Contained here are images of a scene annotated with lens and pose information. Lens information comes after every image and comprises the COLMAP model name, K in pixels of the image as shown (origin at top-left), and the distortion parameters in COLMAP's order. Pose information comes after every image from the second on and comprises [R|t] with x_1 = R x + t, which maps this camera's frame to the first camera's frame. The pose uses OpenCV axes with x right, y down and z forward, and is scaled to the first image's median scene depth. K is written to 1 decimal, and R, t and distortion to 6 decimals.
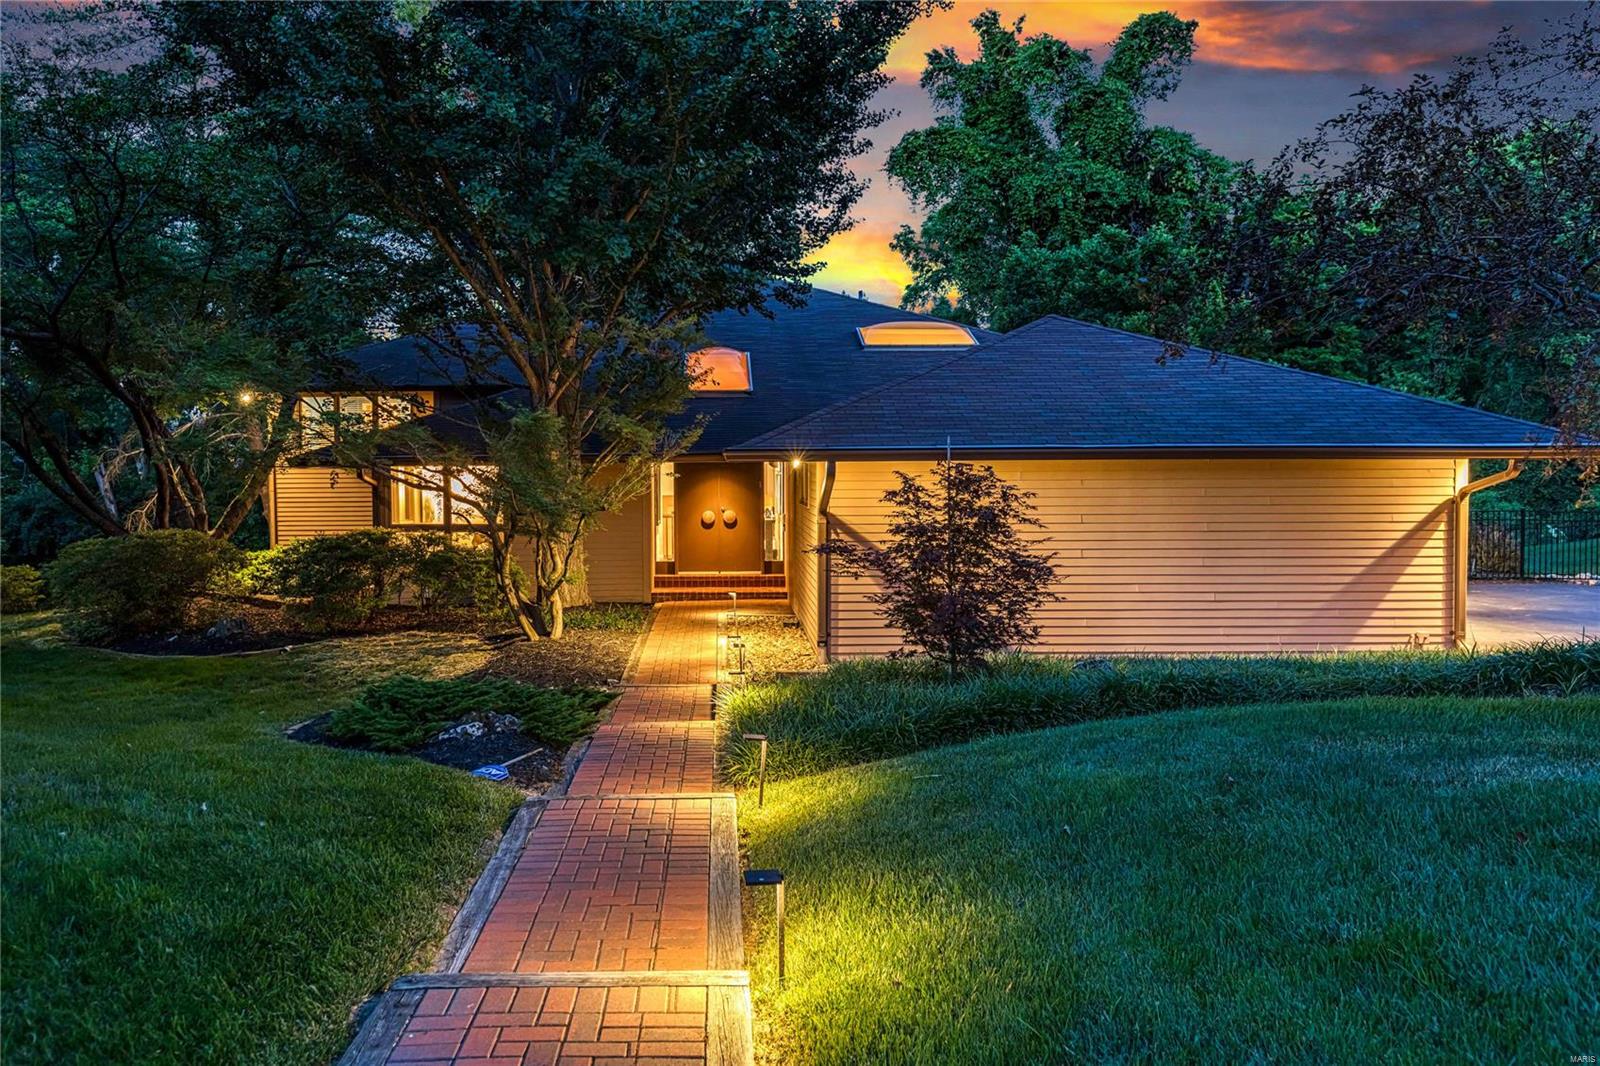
lens RADIAL K [[1161.7, 0, 800.0], [0, 1161.7, 533.0], [0, 0, 1]] dist [-0.000418, -0.000022]
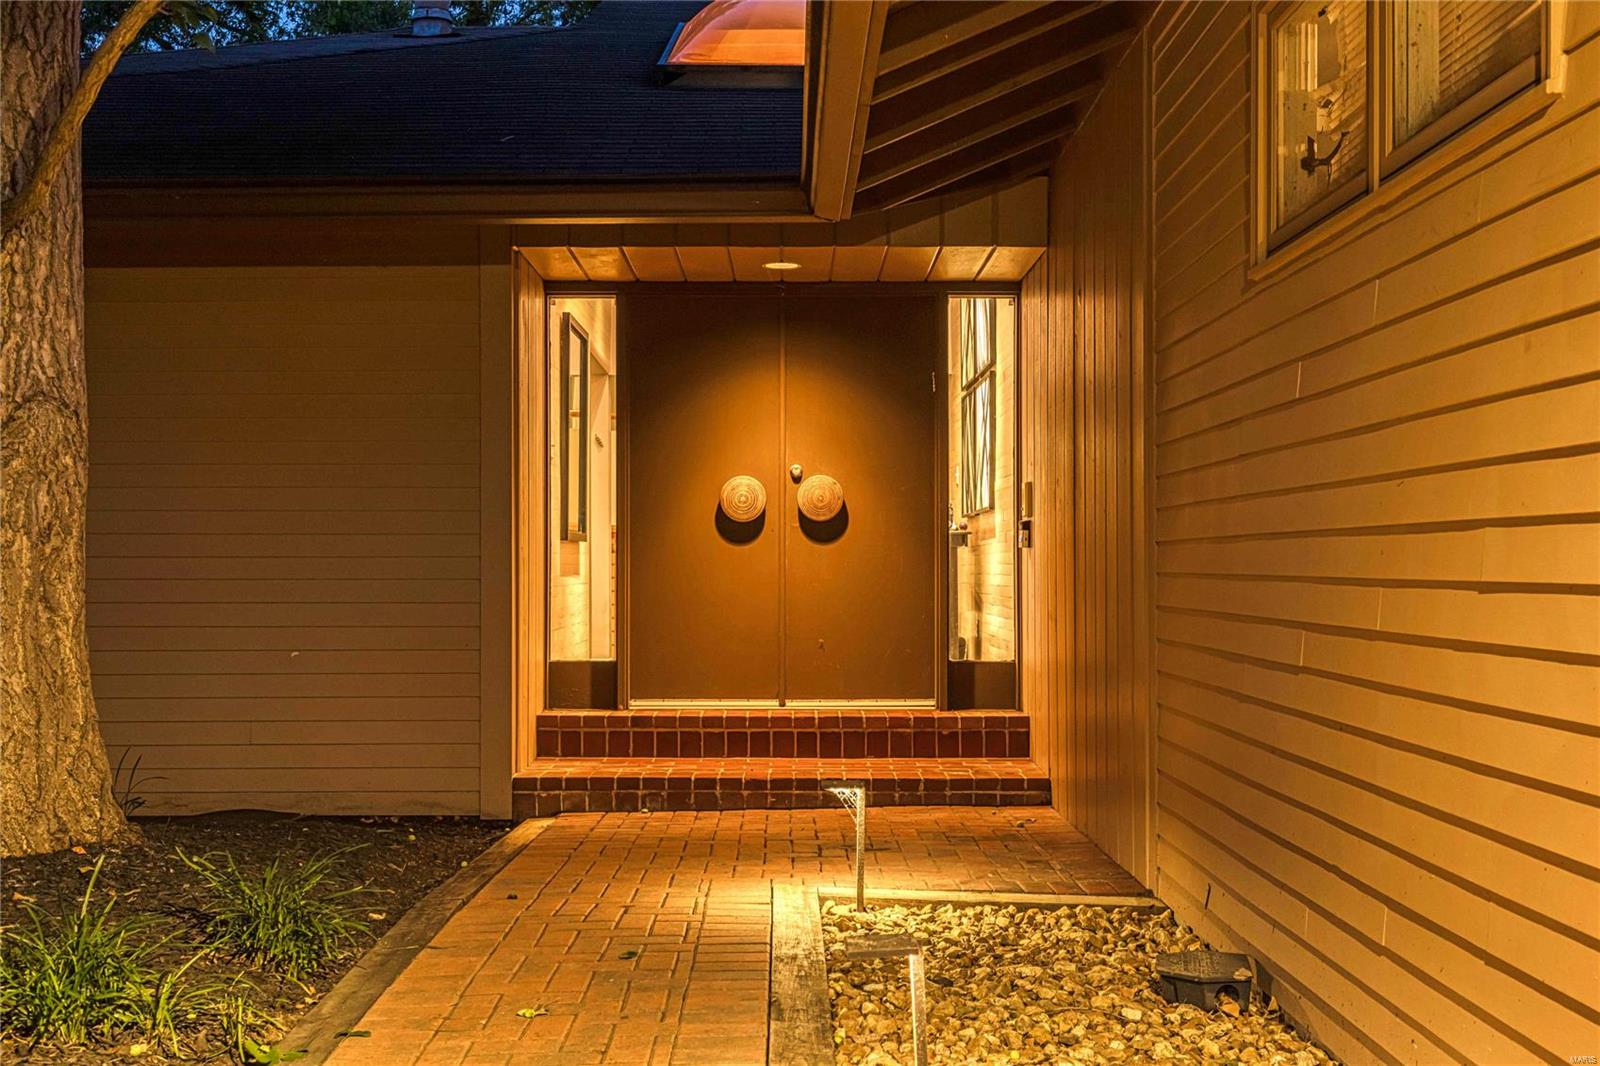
lens RADIAL K [[1627.5, 0, 800.0], [0, 1627.5, 533.0], [0, 0, 1]] dist [0.001551, 0.000187]
pose [[0.998587, -0.001748, -0.053122, -0.045675], [-0.003382, 0.995344, -0.096328, 0.031573], [0.053043, 0.096372, 0.993931, 0.629813]]
